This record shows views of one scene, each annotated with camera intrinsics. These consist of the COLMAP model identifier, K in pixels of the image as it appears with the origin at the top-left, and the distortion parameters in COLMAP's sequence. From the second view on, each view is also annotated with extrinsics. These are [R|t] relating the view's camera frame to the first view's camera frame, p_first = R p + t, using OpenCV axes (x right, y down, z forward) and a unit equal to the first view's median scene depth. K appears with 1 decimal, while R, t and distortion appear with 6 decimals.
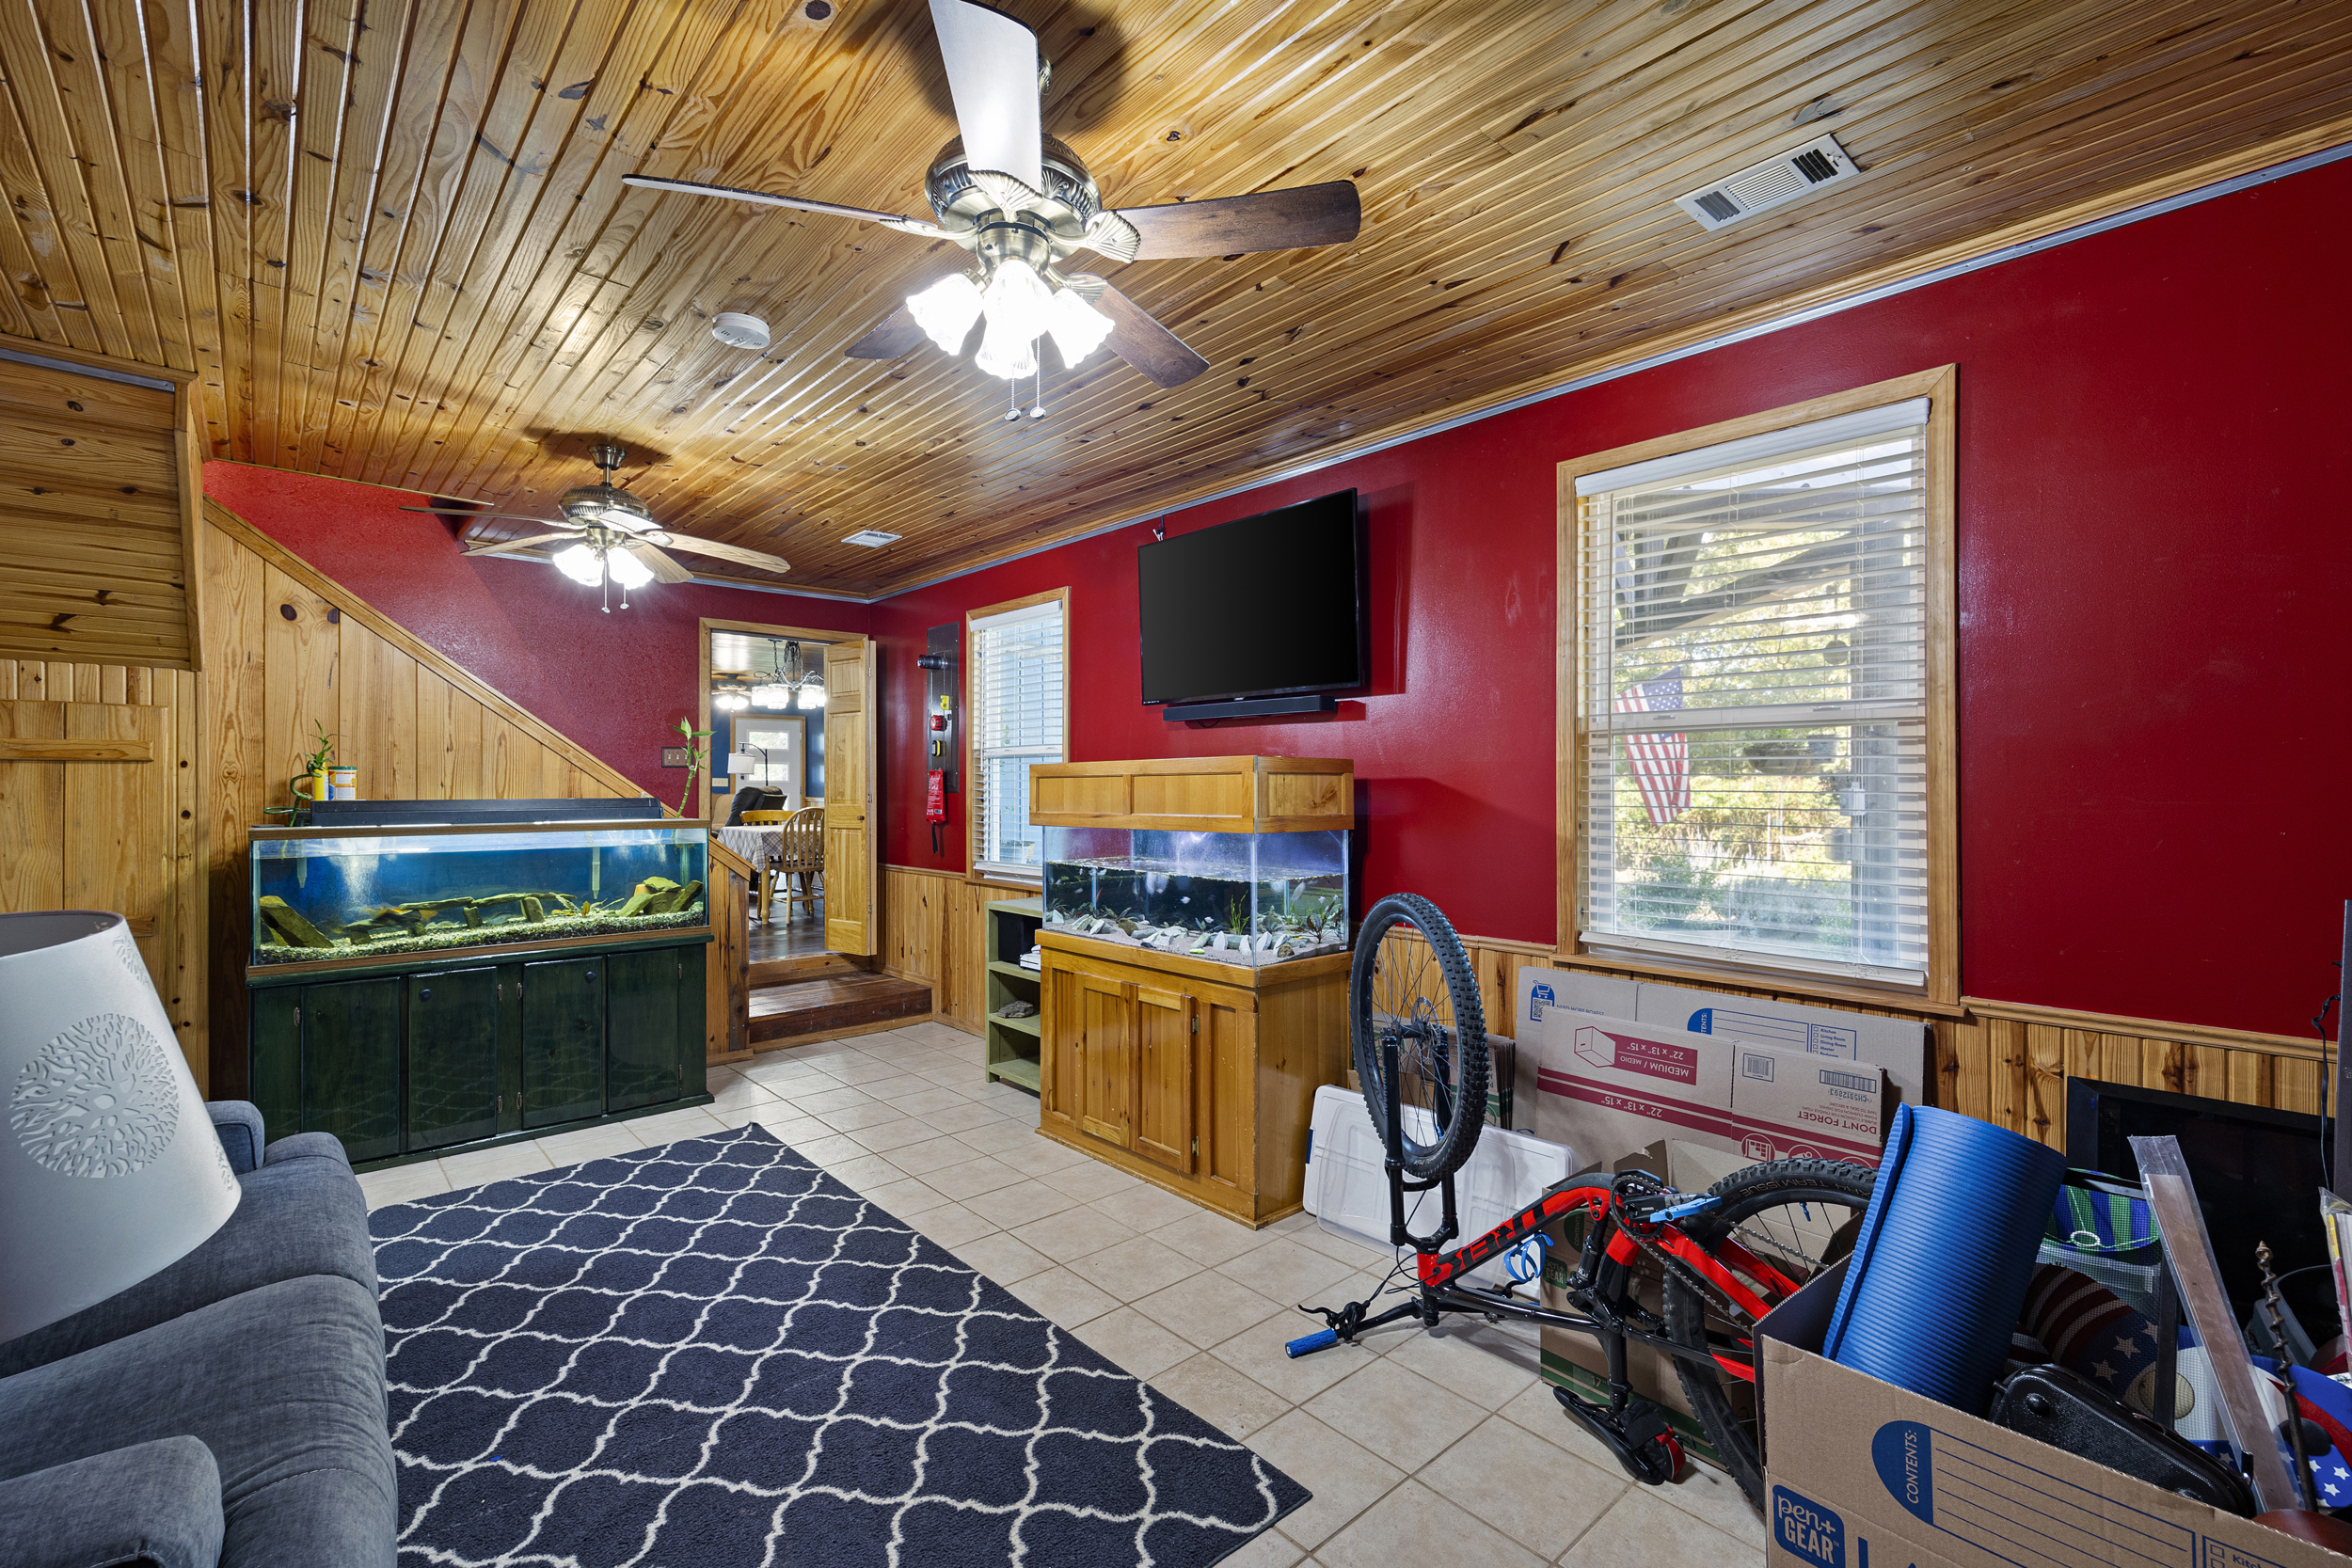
lens RADIAL K [[1031.6, 0, 1221.1], [0, 1031.6, 788.2], [0, 0, 1]] dist [0.019772, -0.001413]
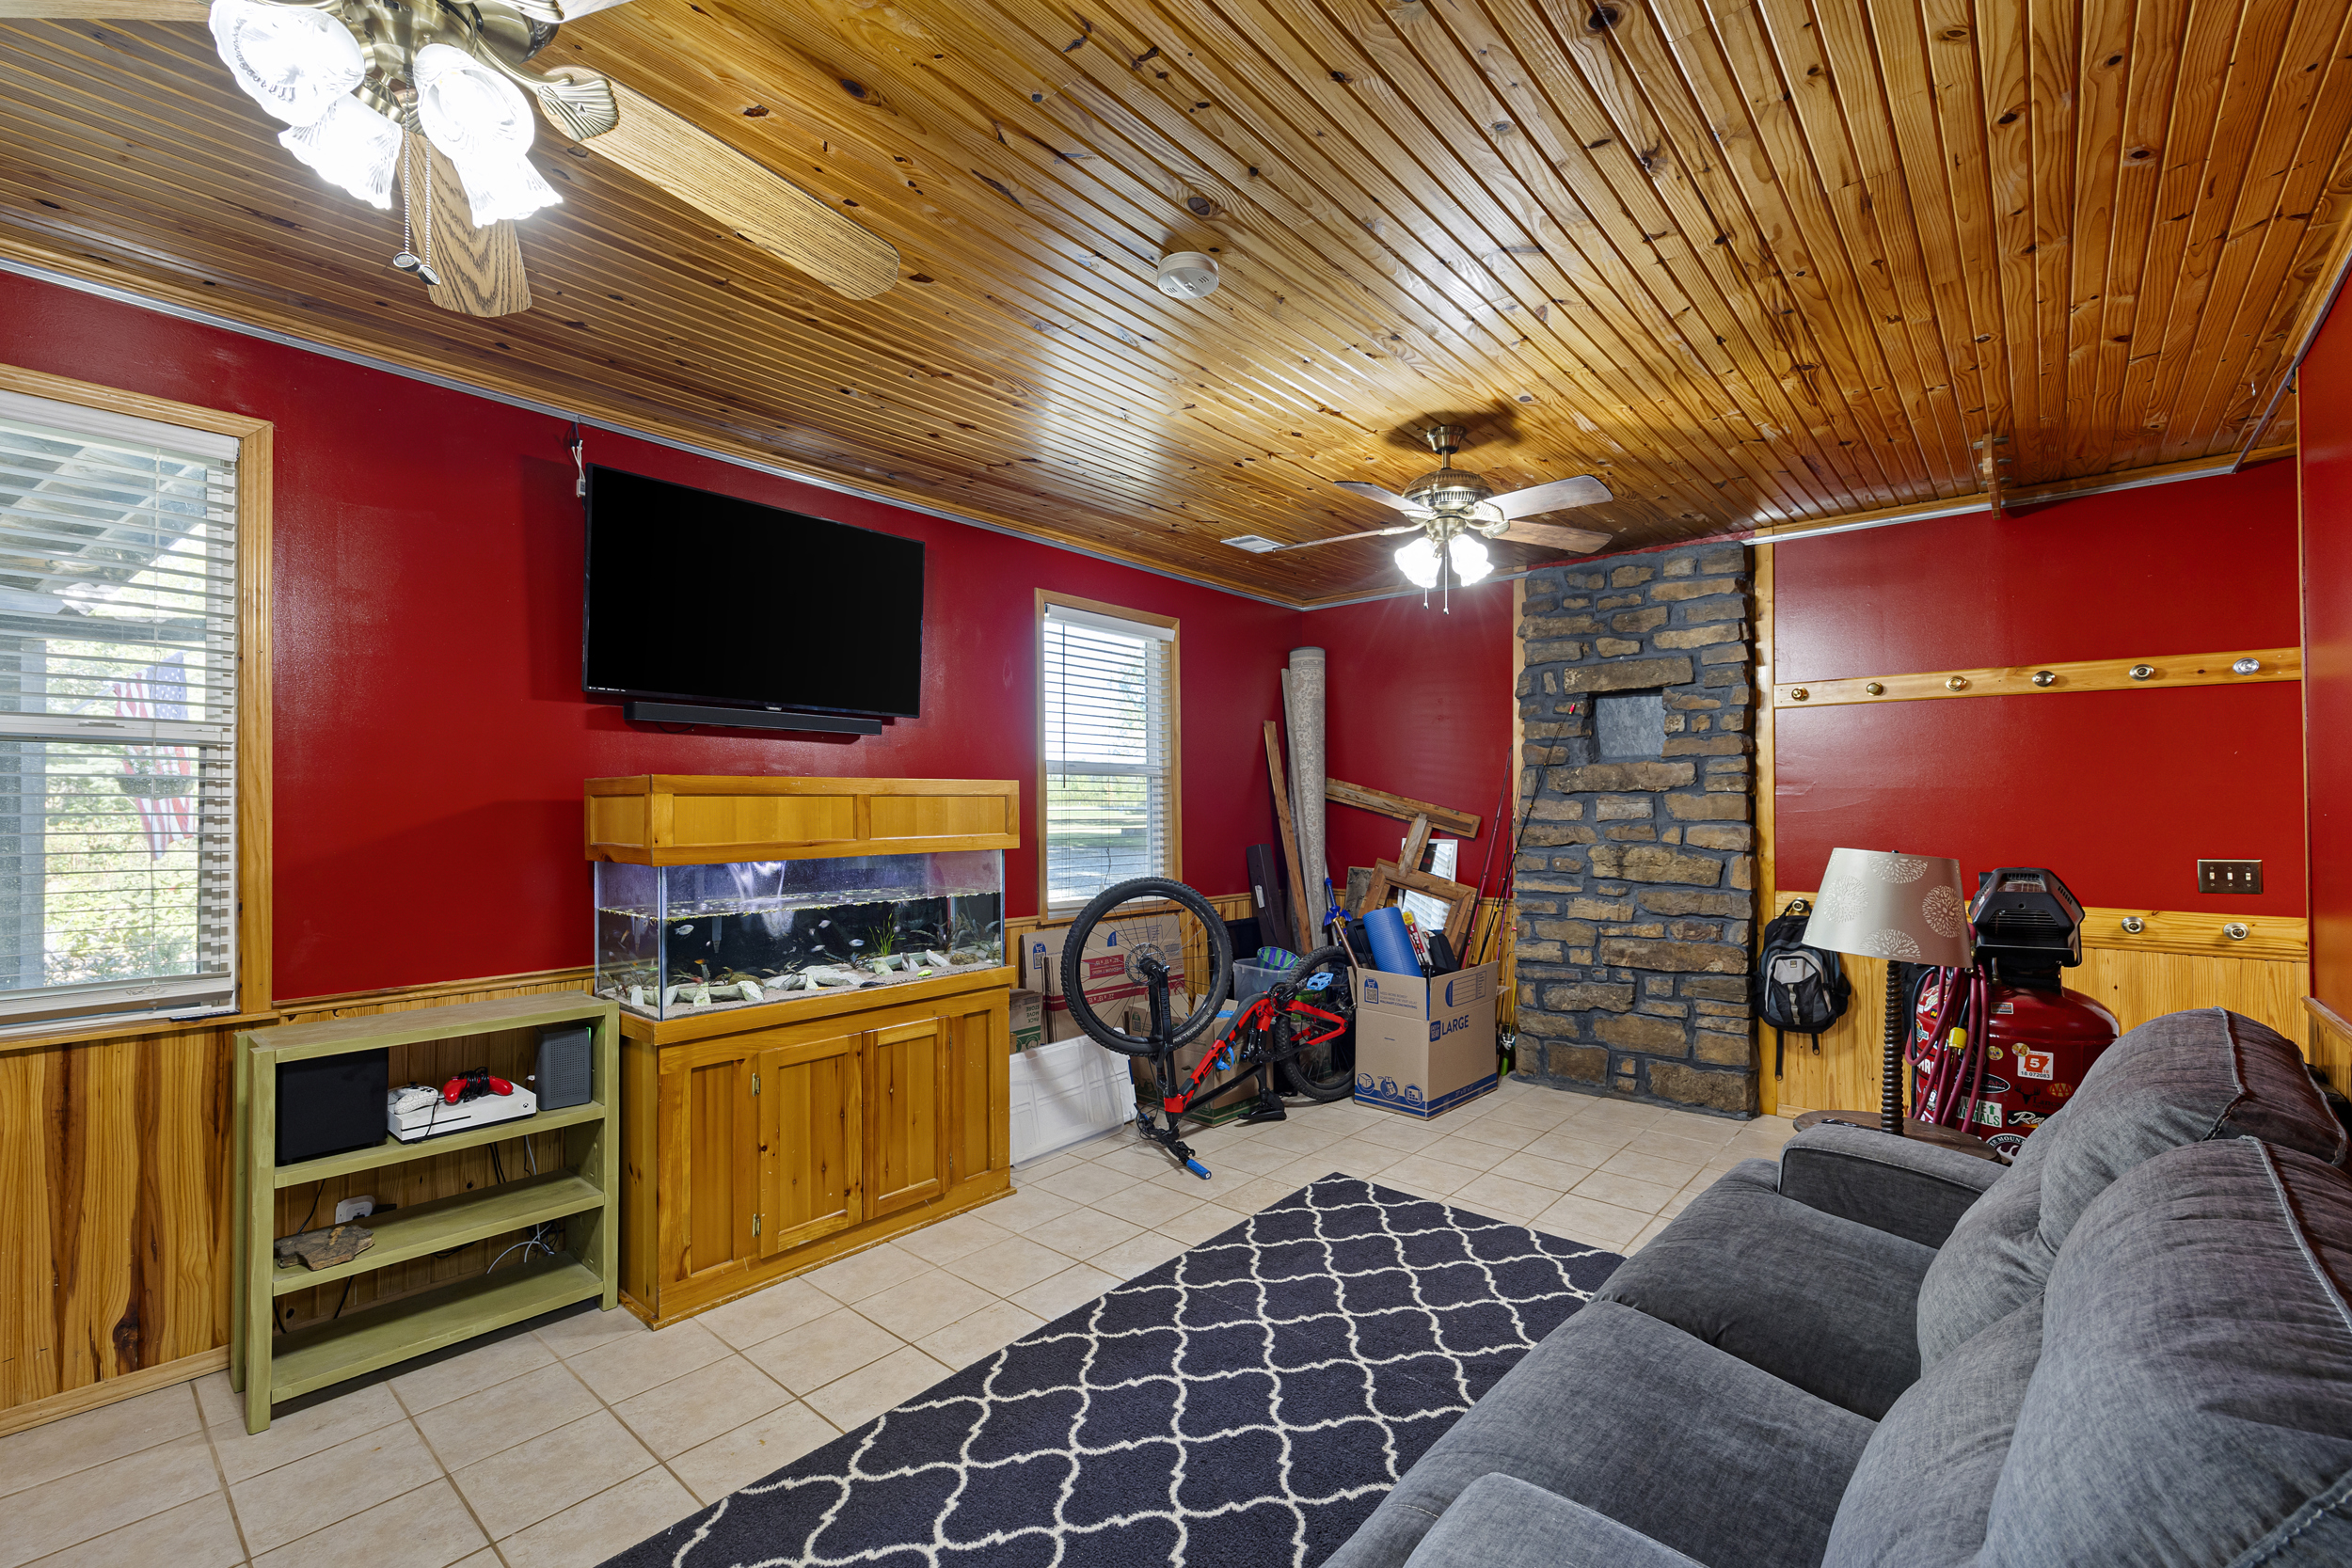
lens RADIAL K [[989.9, 0, 1161.4], [0, 989.9, 799.0], [0, 0, 1]] dist [0.002872, -0.000647]
pose [[-0.105028, 0.005711, 0.994453, -1.150609], [0.002197, 0.999982, -0.005511, -0.004426], [-0.994467, 0.001606, -0.105039, 1.010285]]
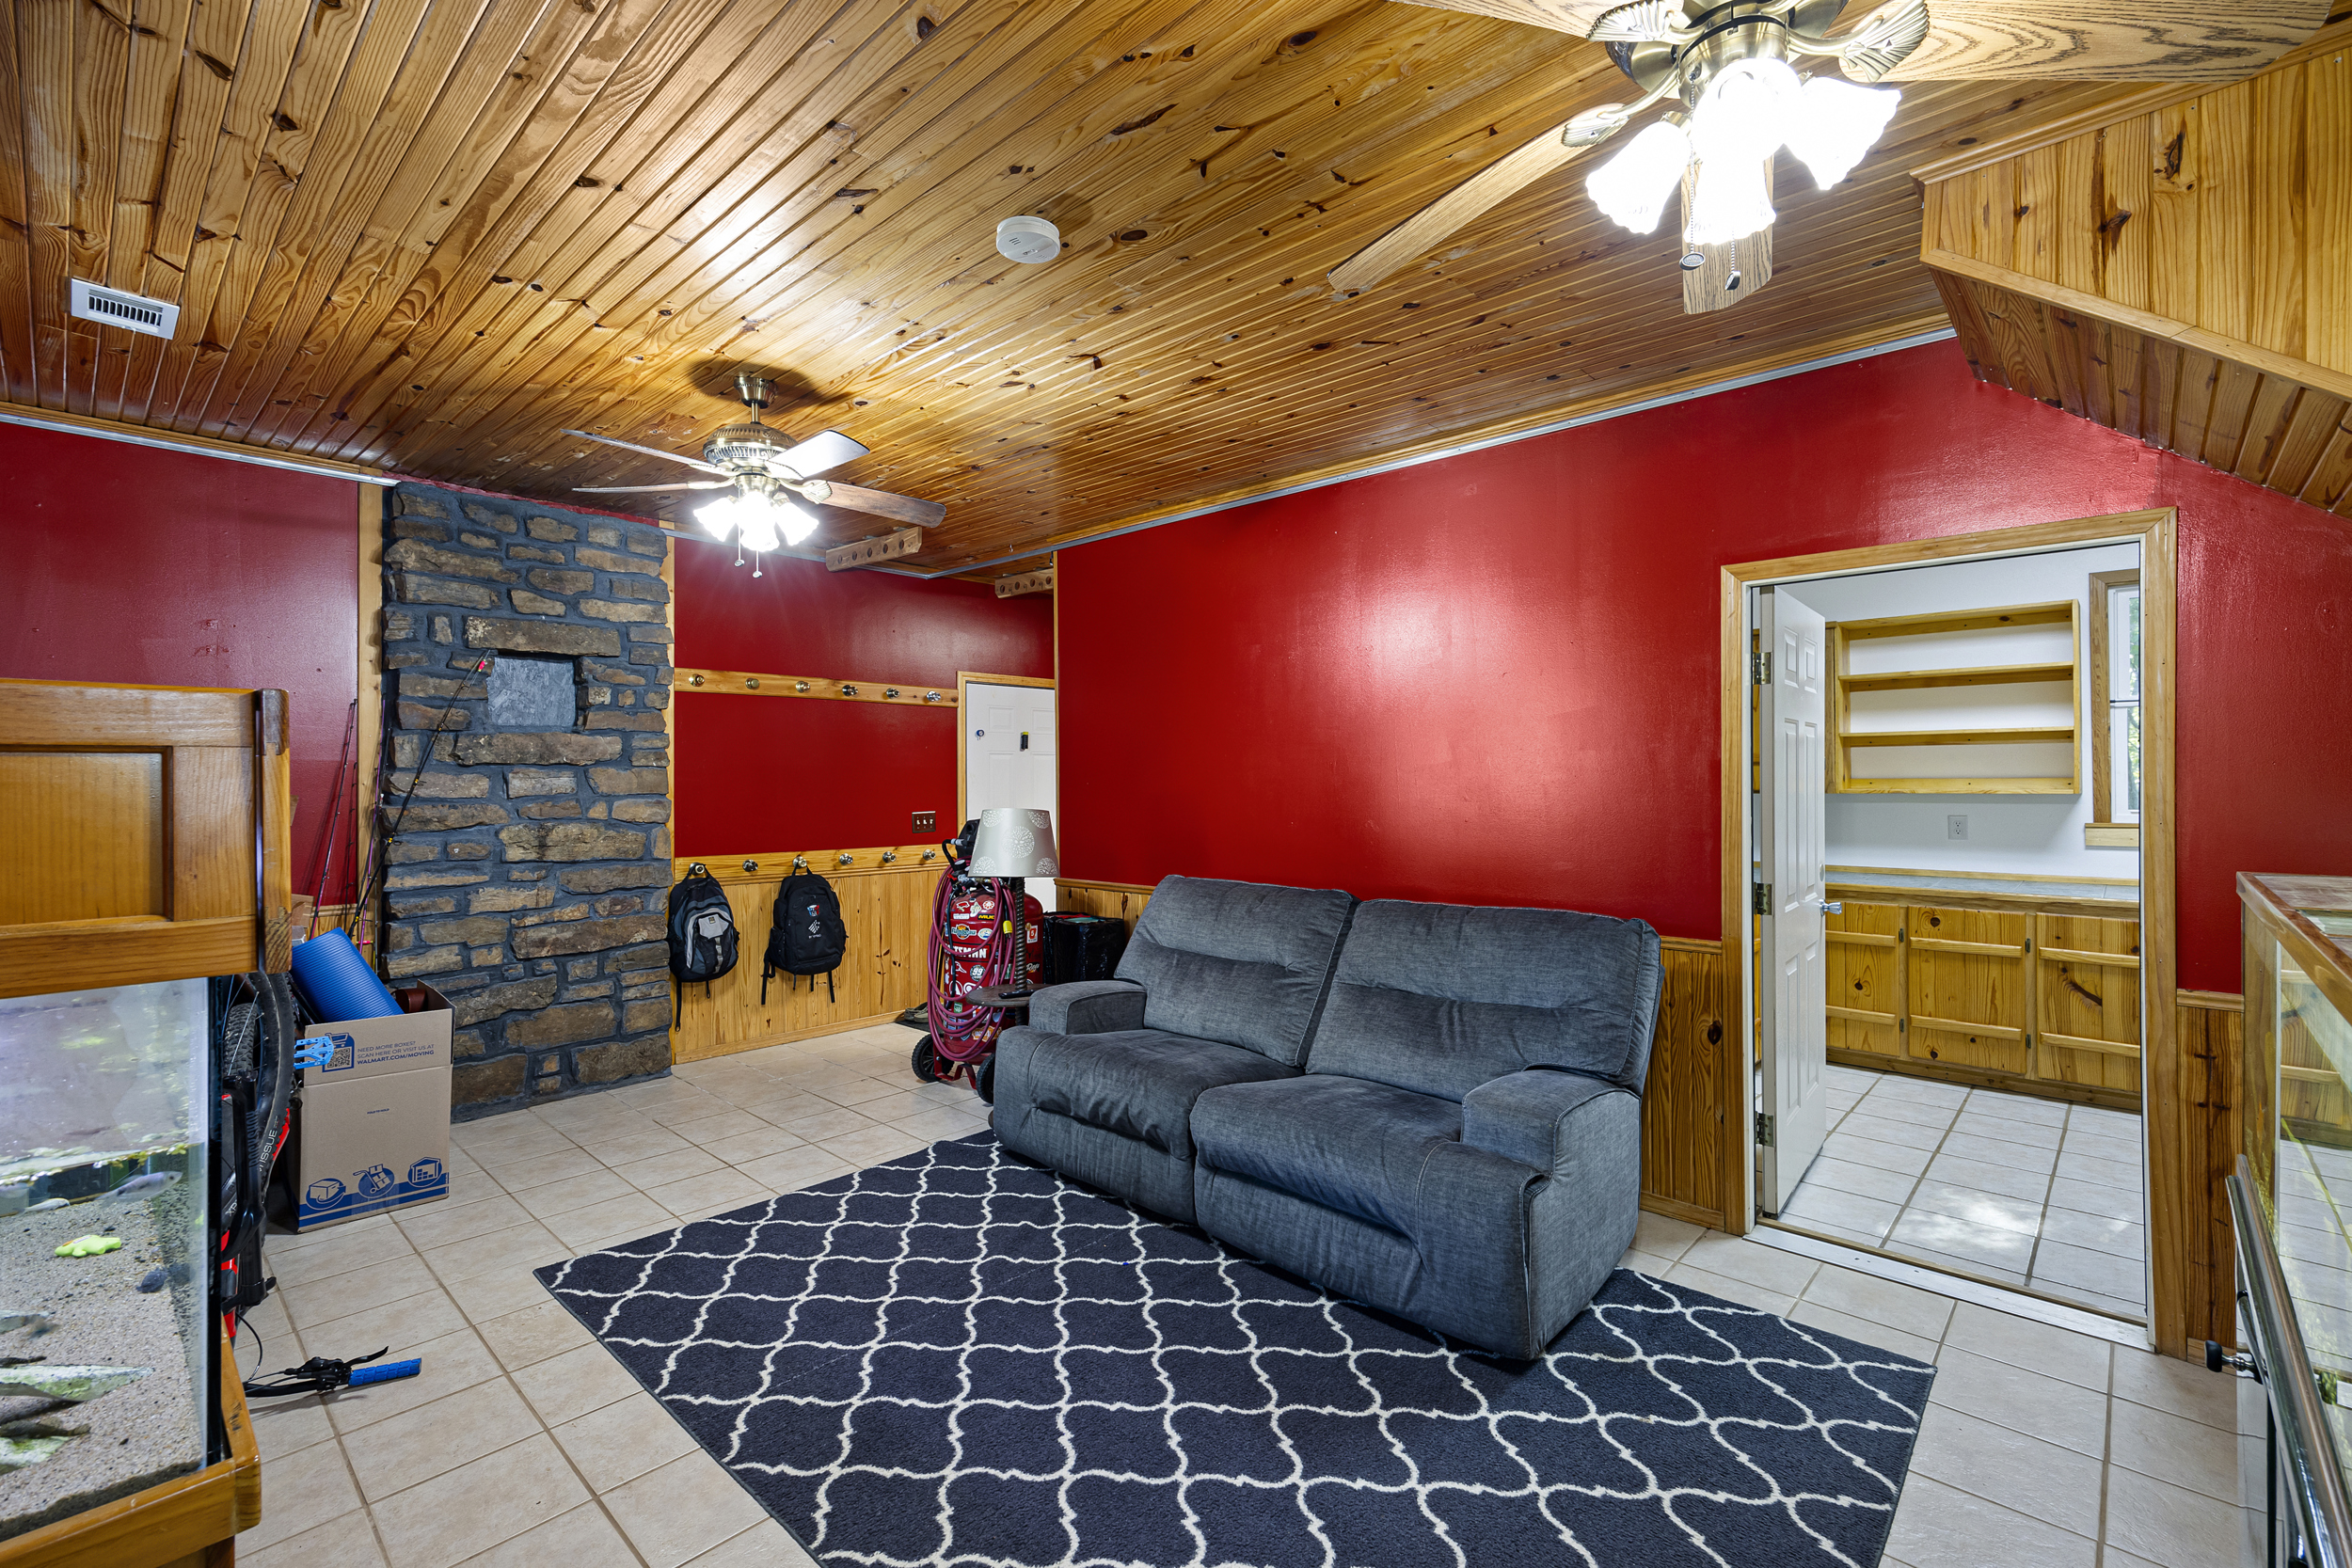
lens RADIAL K [[1031.6, 0, 1183.4], [0, 1031.6, 778.3], [0, 0, 1]] dist [0.019772, -0.001413]
pose [[-0.997435, -0.000158, -0.071580, -0.479477], [-0.000371, 0.999996, 0.002962, -0.008364], [0.071579, 0.002981, -0.997430, 1.678997]]
